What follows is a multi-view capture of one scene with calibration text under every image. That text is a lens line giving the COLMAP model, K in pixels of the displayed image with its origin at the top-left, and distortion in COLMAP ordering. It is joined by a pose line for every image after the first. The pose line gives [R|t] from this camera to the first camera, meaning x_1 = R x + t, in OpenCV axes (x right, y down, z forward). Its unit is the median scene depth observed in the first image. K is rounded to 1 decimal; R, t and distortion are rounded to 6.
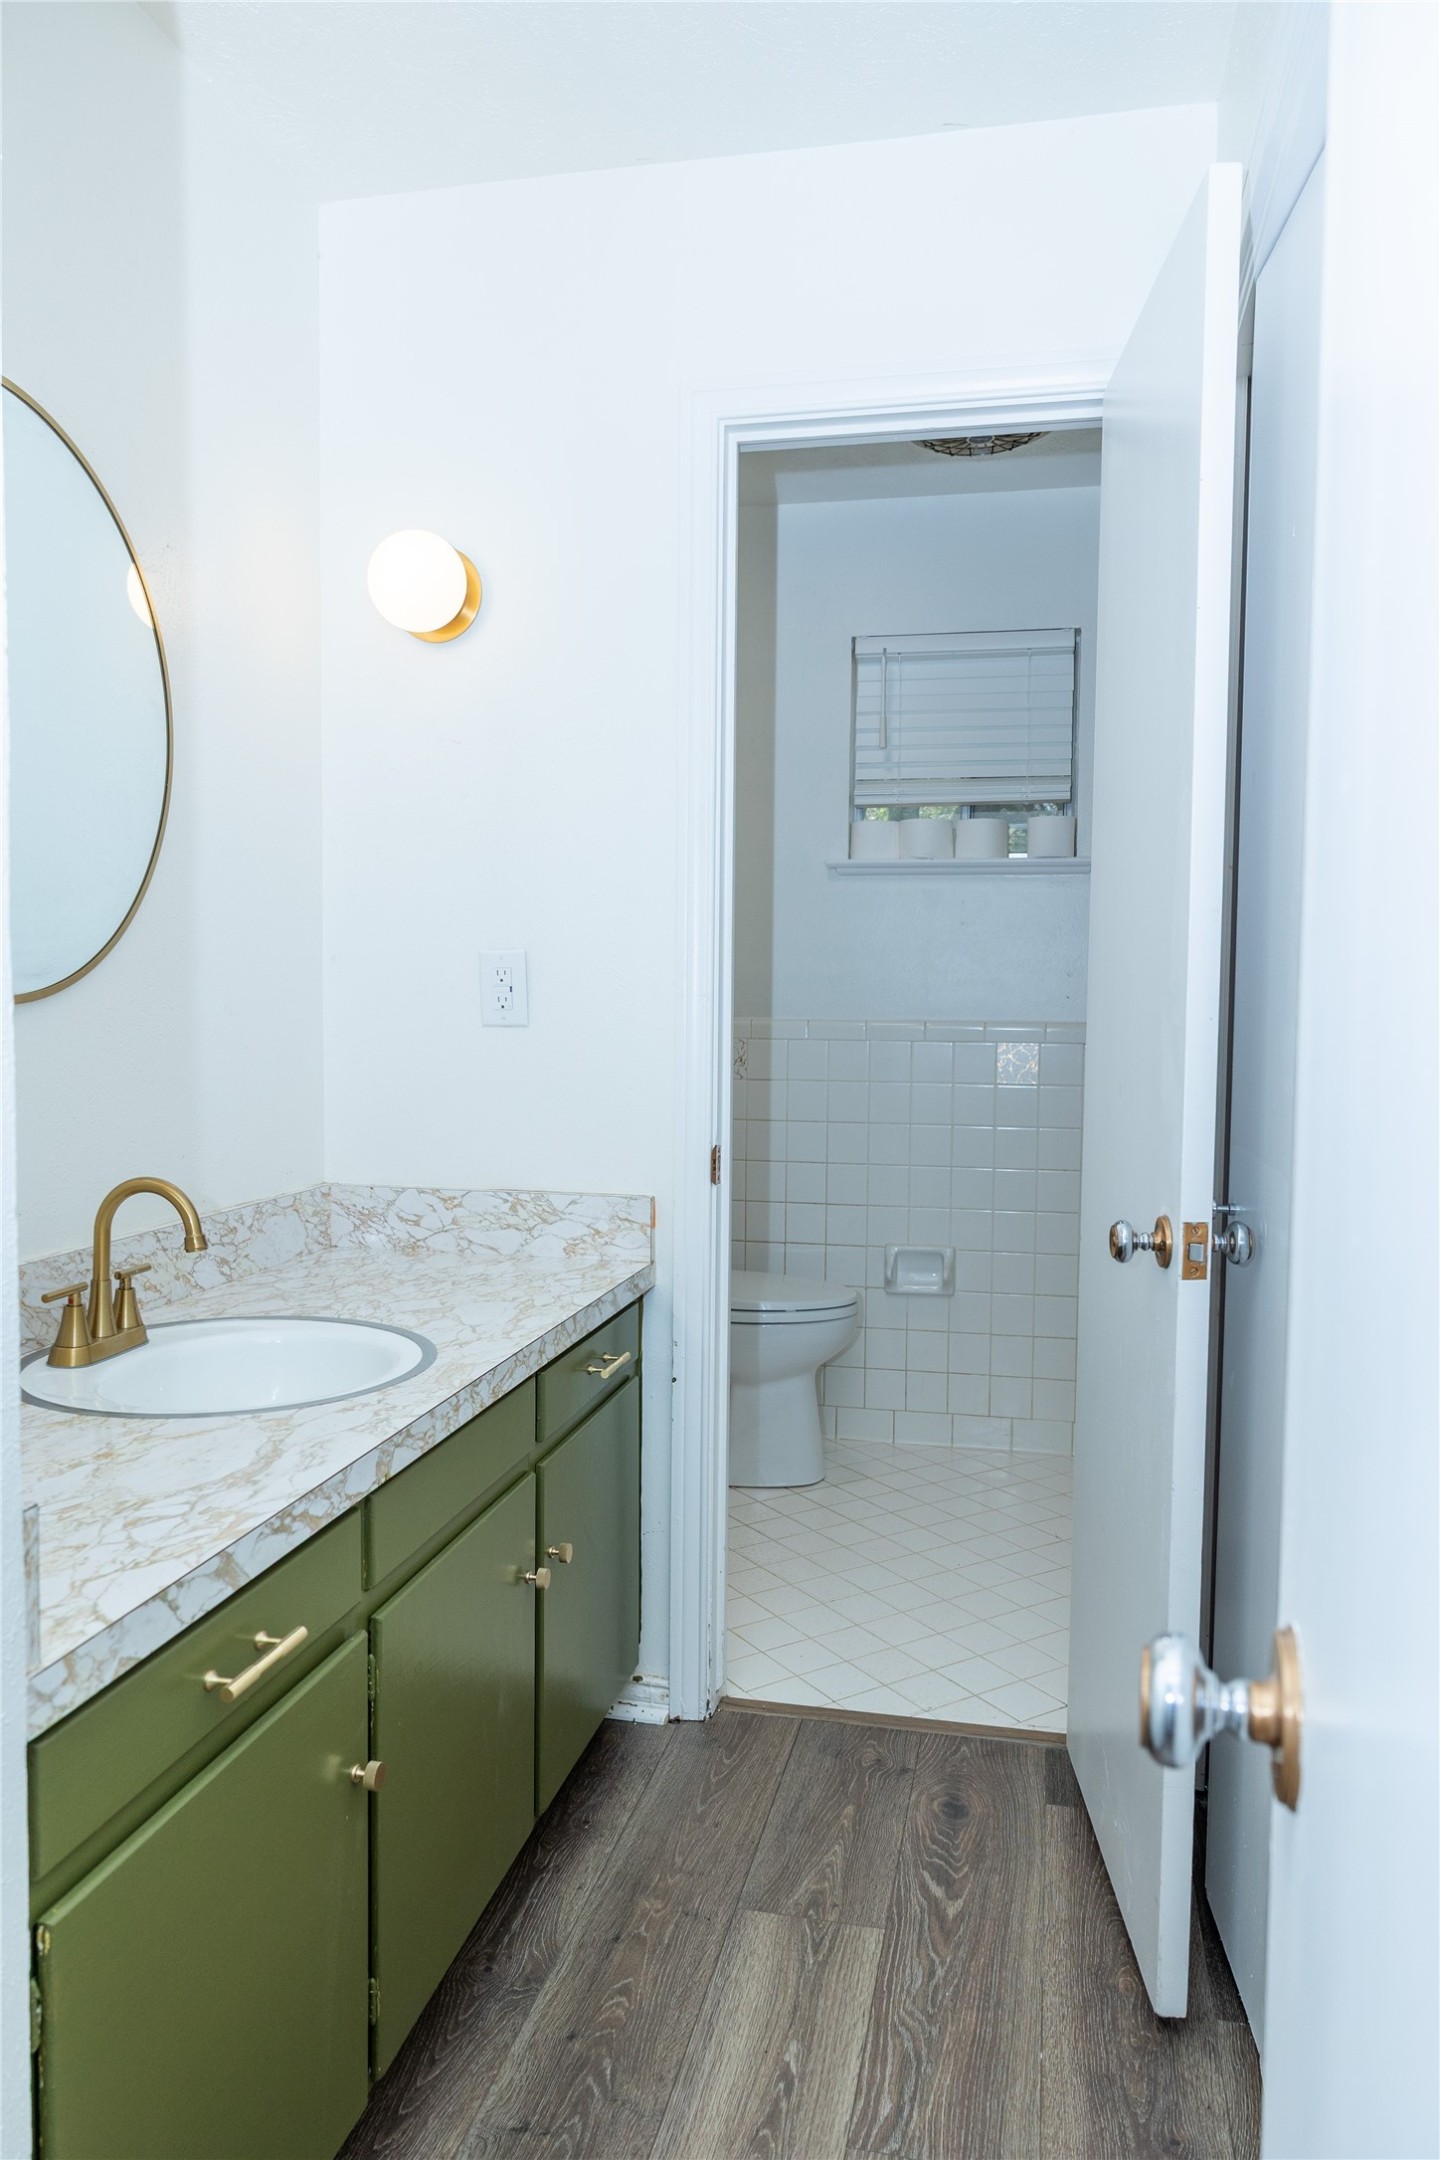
lens RADIAL K [[1520.2, 0, 721.4], [0, 1520.2, 1076.8], [0, 0, 1]] dist [-0.069222, -0.006749]
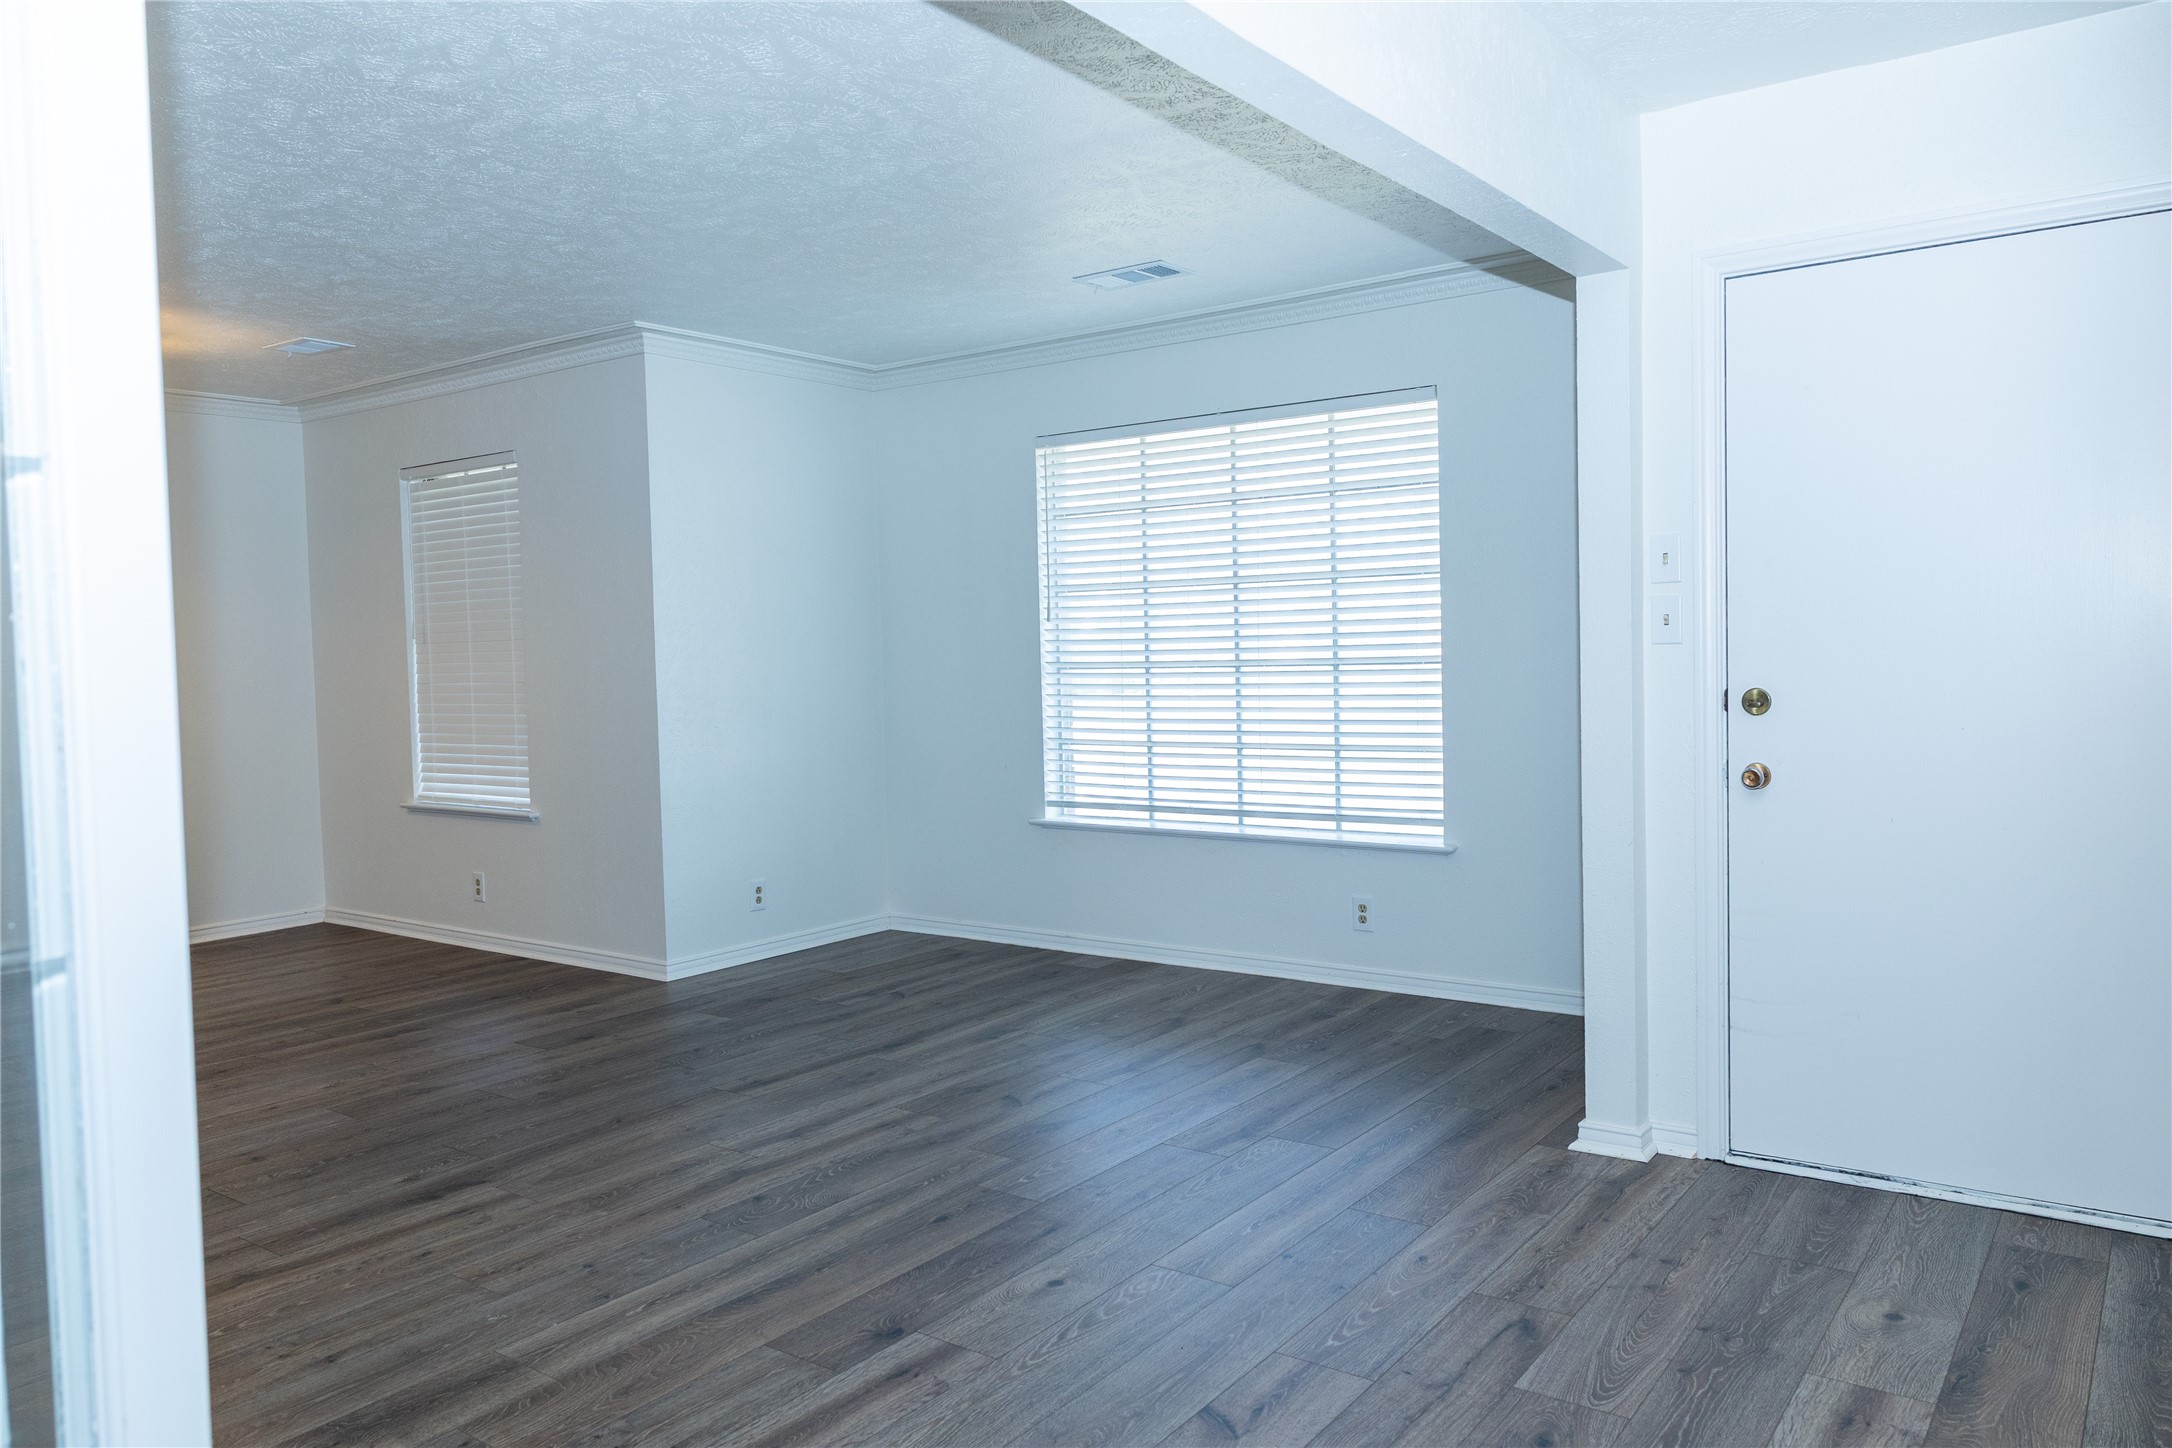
lens RADIAL K [[1528.7, 0, 1086.2], [0, 1528.7, 721.5], [0, 0, 1]] dist [-0.069222, -0.006749]
pose [[-0.914187, -0.007124, 0.405230, 0.099289], [0.037388, 0.994100, 0.101823, -0.125517], [-0.403564, 0.108236, -0.908527, 2.224392]]
